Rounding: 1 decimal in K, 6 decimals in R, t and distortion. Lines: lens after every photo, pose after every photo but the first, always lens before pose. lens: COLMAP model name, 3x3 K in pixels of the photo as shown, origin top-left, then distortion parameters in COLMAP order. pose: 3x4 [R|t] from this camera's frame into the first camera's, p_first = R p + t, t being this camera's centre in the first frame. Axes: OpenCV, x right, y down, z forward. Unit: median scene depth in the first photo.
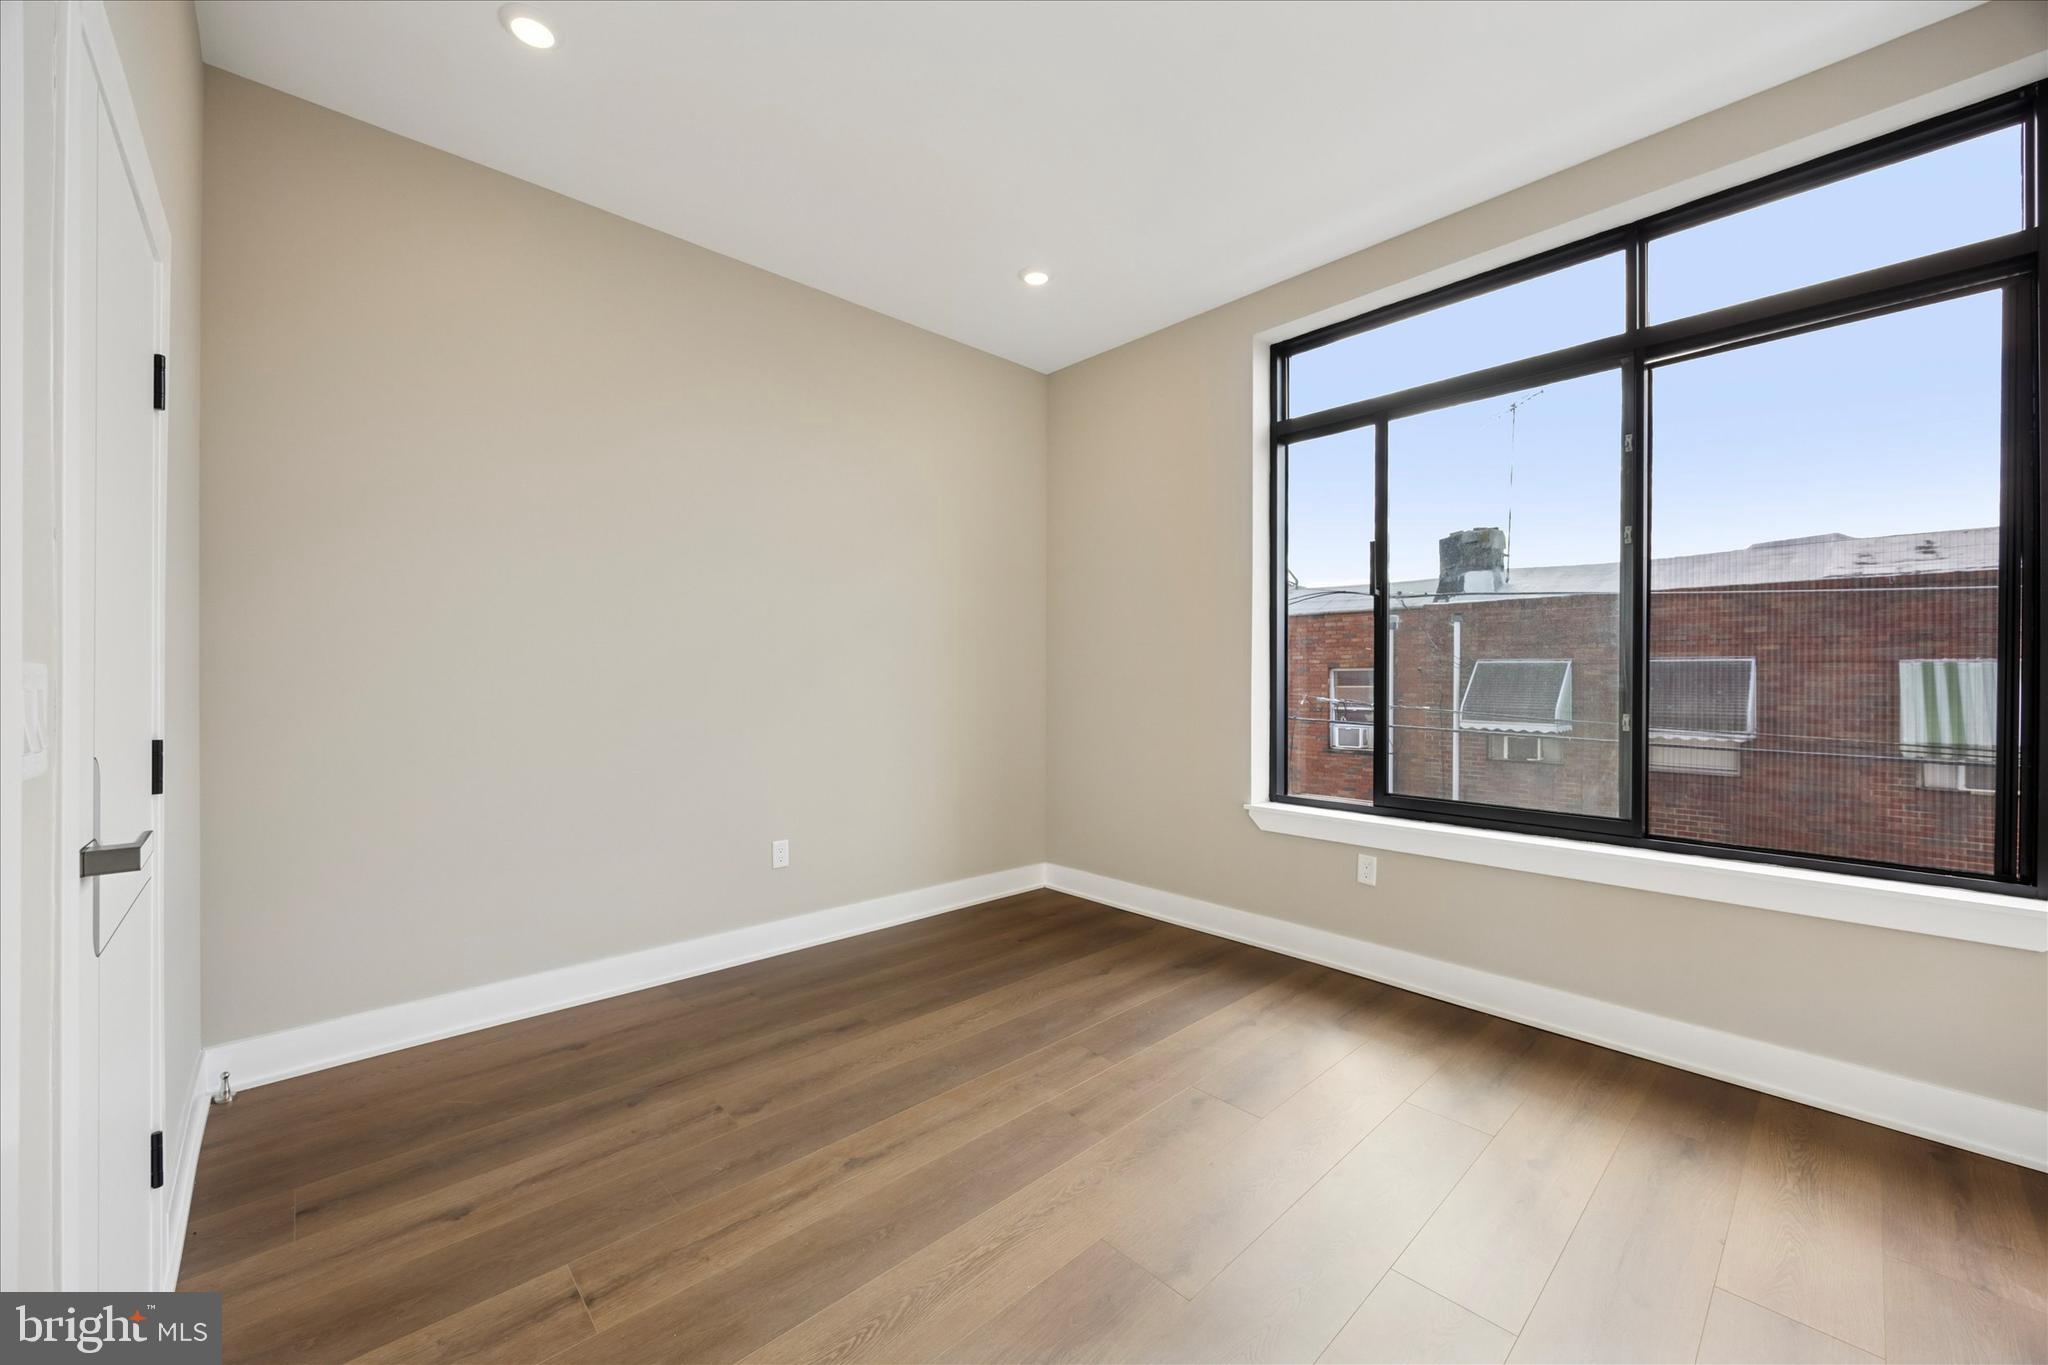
lens RADIAL K [[789.7, 0, 1020.2], [0, 789.7, 681.1], [0, 0, 1]] dist [-0.001119, 0.000401]
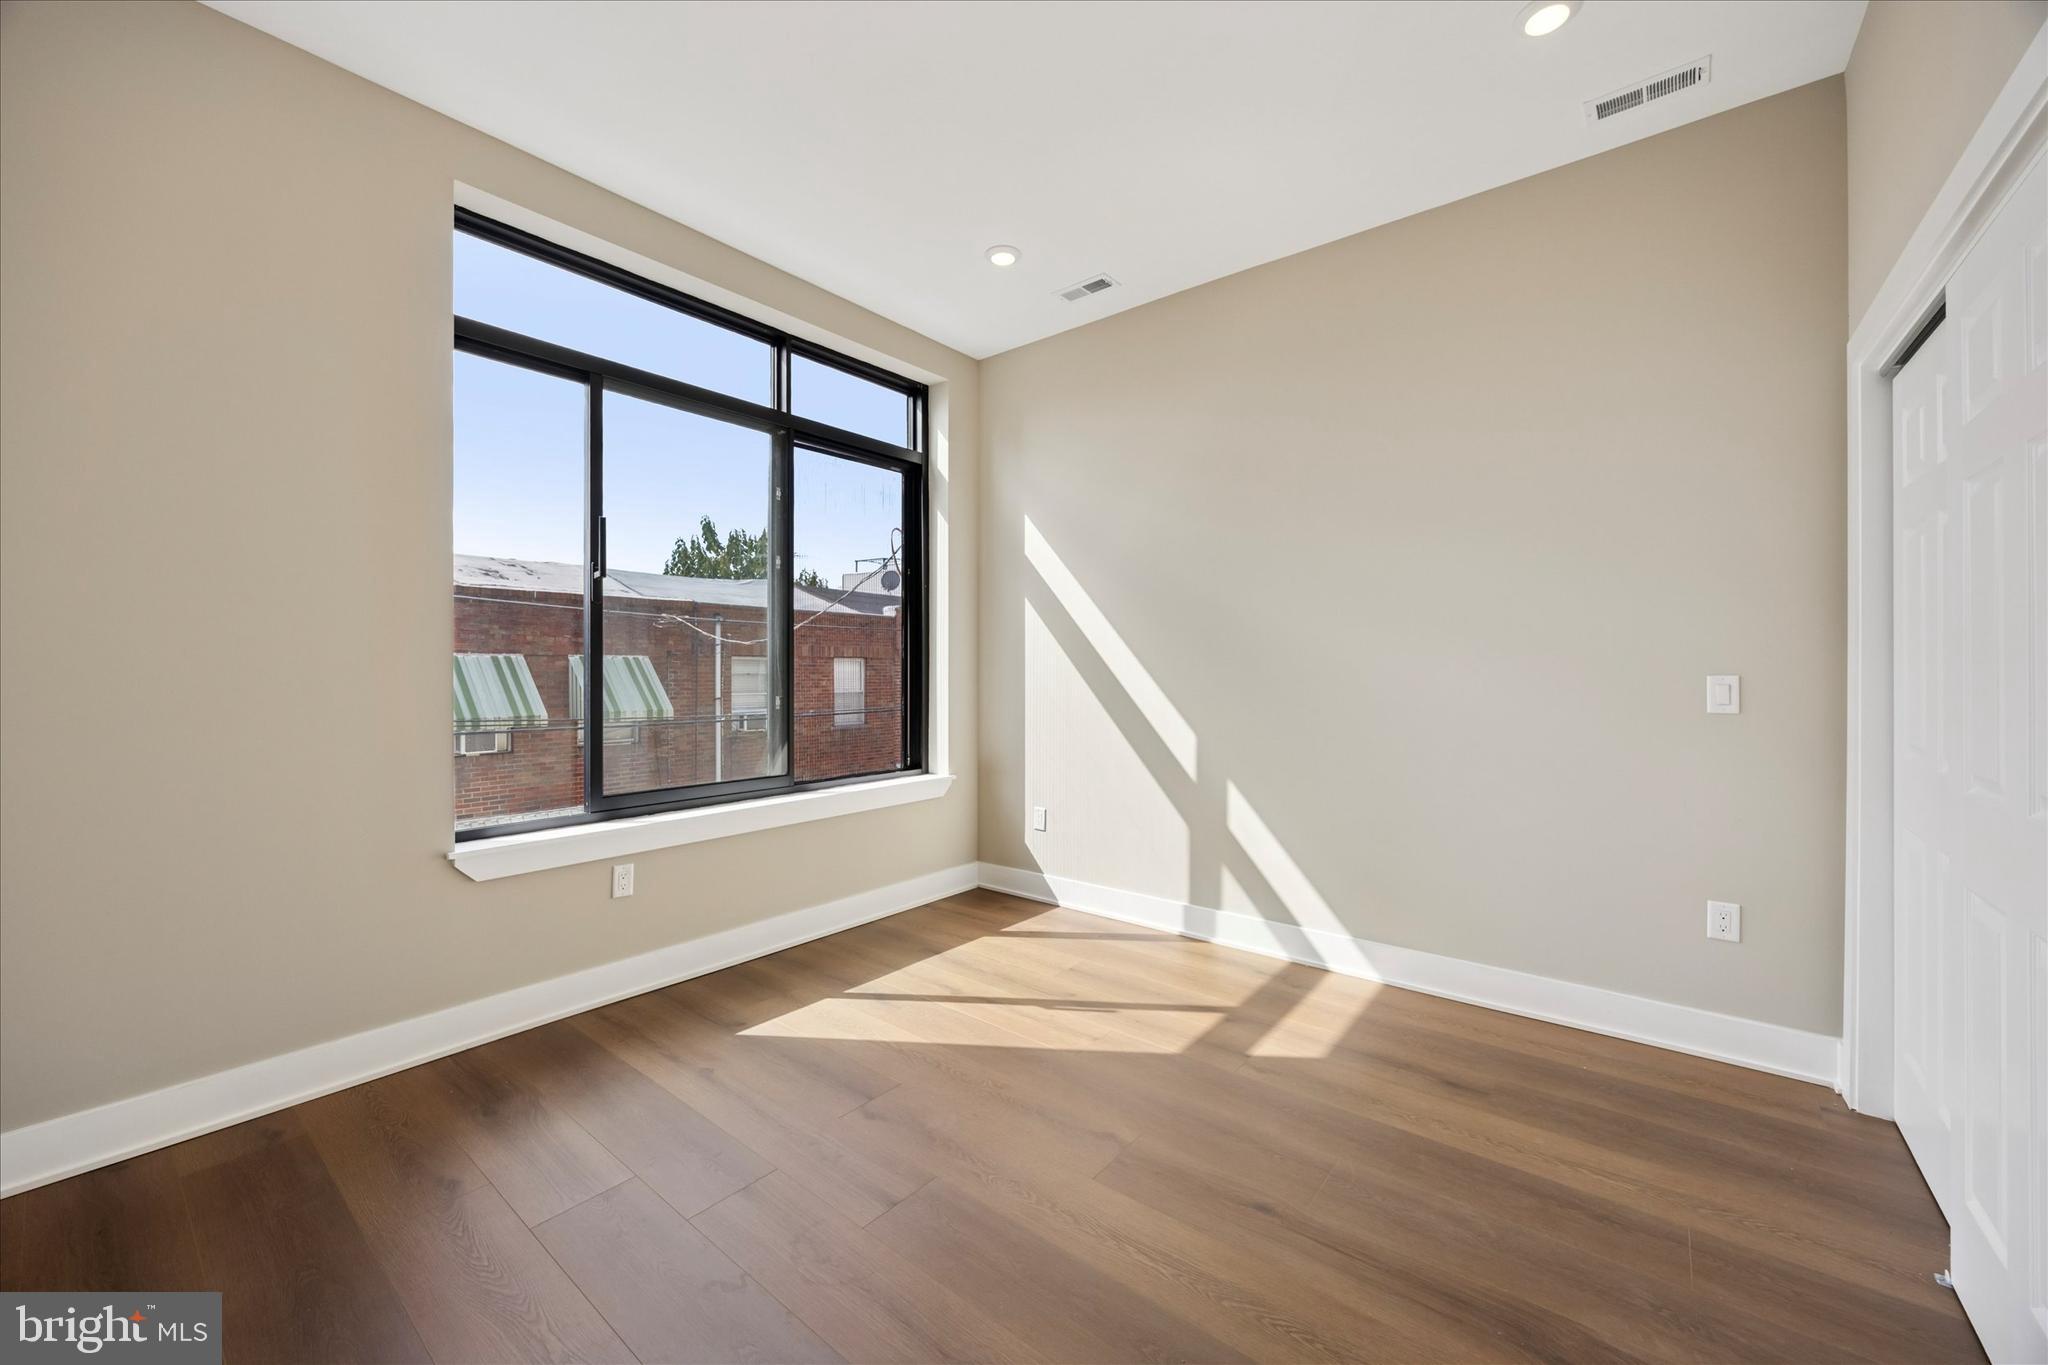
lens RADIAL K [[789.7, 0, 1011.3], [0, 789.7, 670.8], [0, 0, 1]] dist [-0.001119, 0.000401]
pose [[-0.142162, -0.004764, 0.989832, -0.526767], [0.003177, 0.999981, 0.005269, -0.006257], [-0.989838, 0.003894, -0.142144, 0.686446]]
